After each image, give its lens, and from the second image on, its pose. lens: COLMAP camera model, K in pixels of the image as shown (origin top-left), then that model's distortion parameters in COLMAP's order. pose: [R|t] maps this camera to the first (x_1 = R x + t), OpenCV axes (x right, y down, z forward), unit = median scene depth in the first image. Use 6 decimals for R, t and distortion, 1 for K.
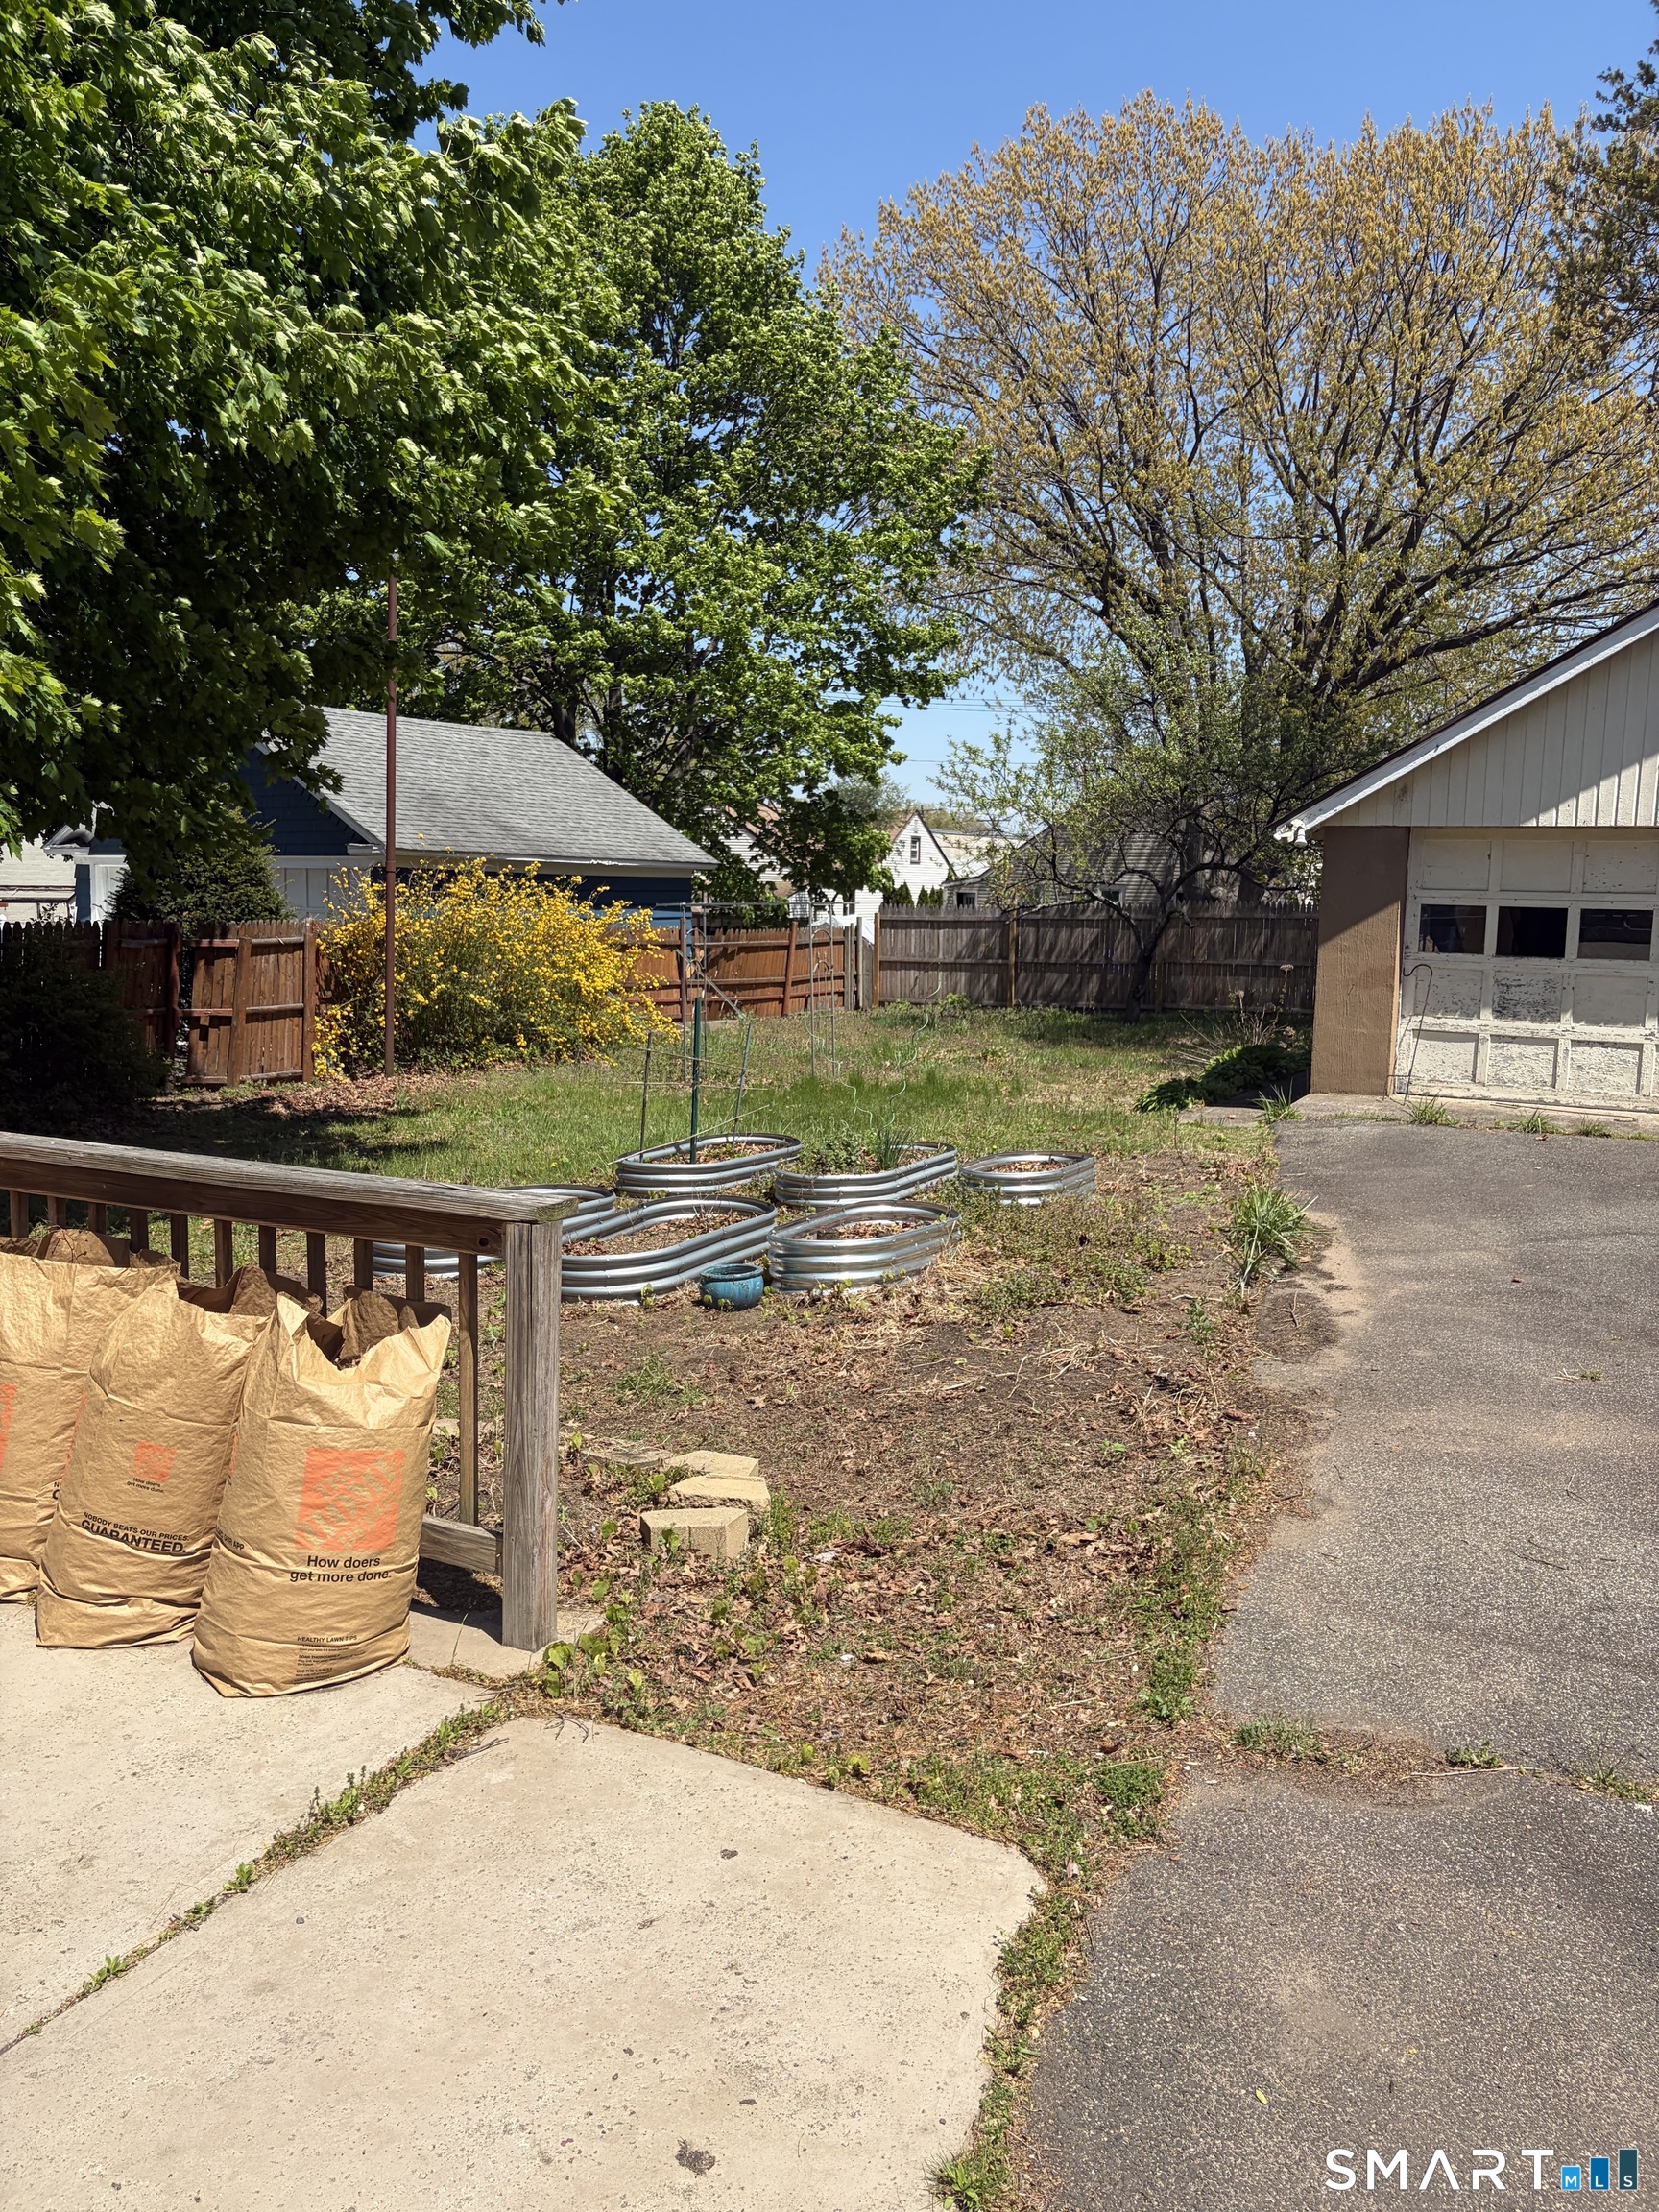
lens RADIAL K [[1680.2, 0, 823.9], [0, 1680.2, 1084.8], [0, 0, 1]] dist [0.043359, -0.038274]
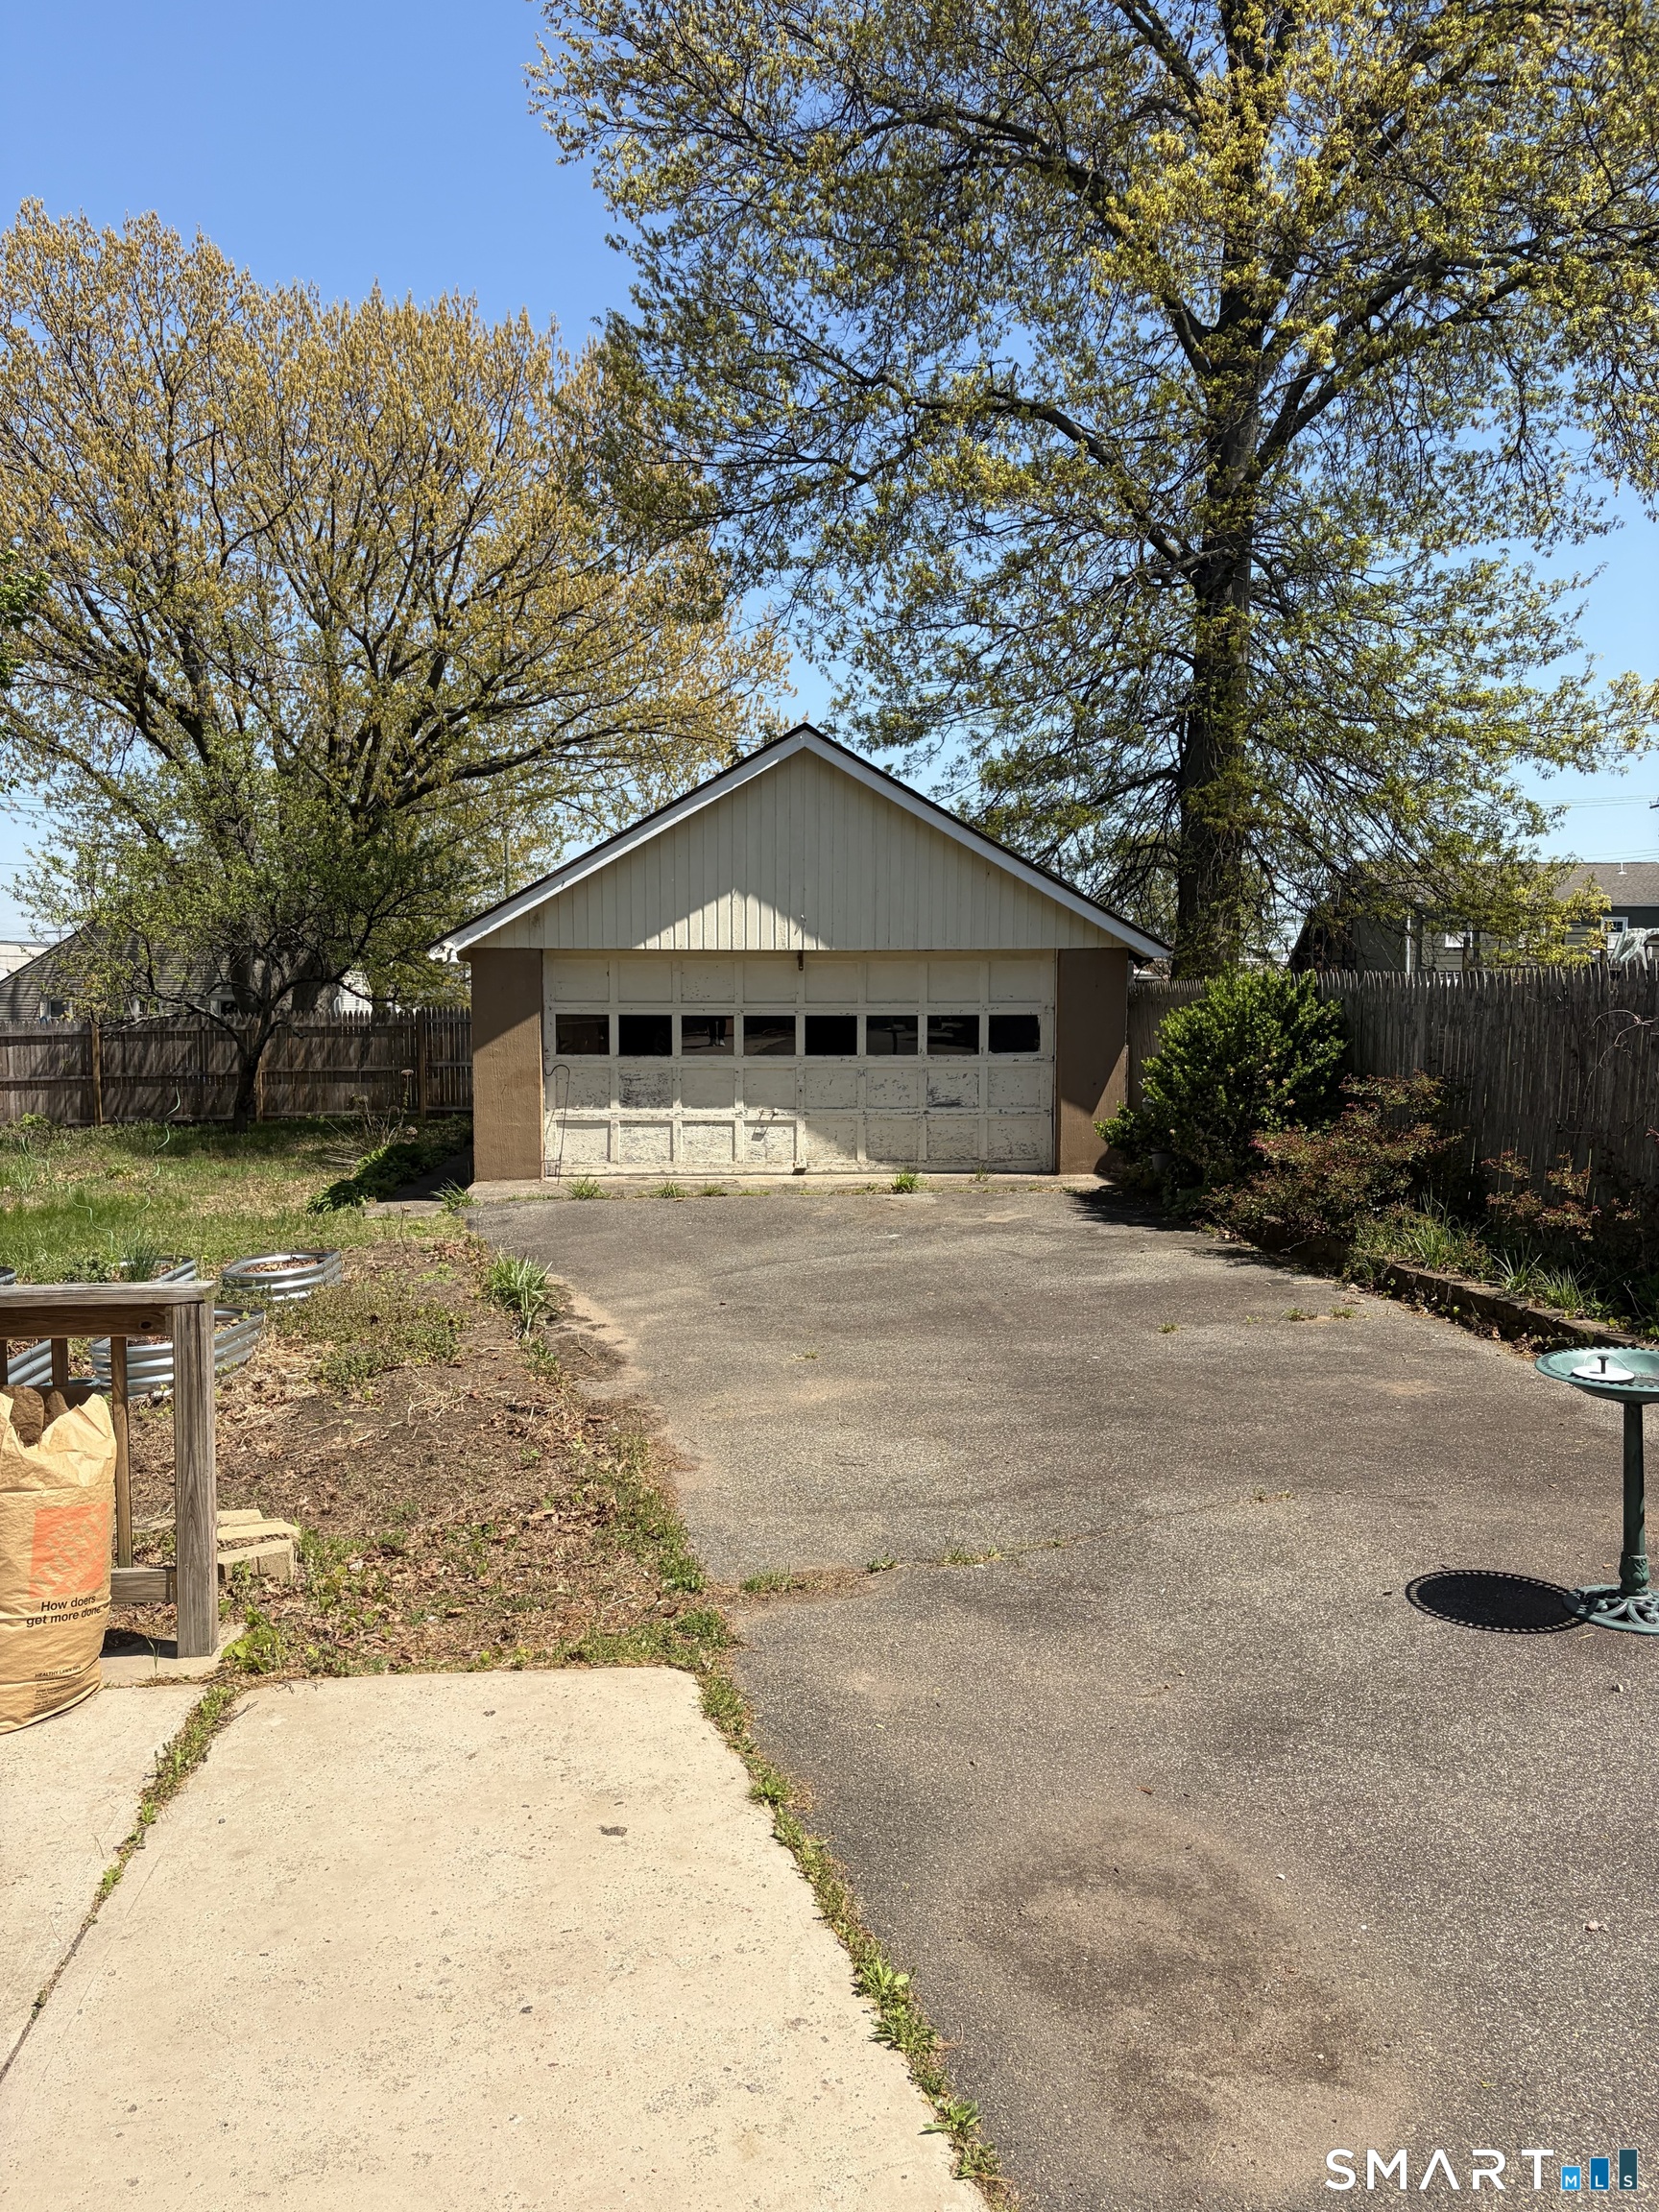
lens RADIAL K [[1680.2, 0, 817.2], [0, 1680.2, 1109.8], [0, 0, 1]] dist [0.043359, -0.038274]
pose [[0.843478, -0.053392, 0.534504, -0.229726], [0.078302, 0.996641, -0.024009, 0.003574], [-0.531426, 0.062104, 0.844825, -0.152420]]
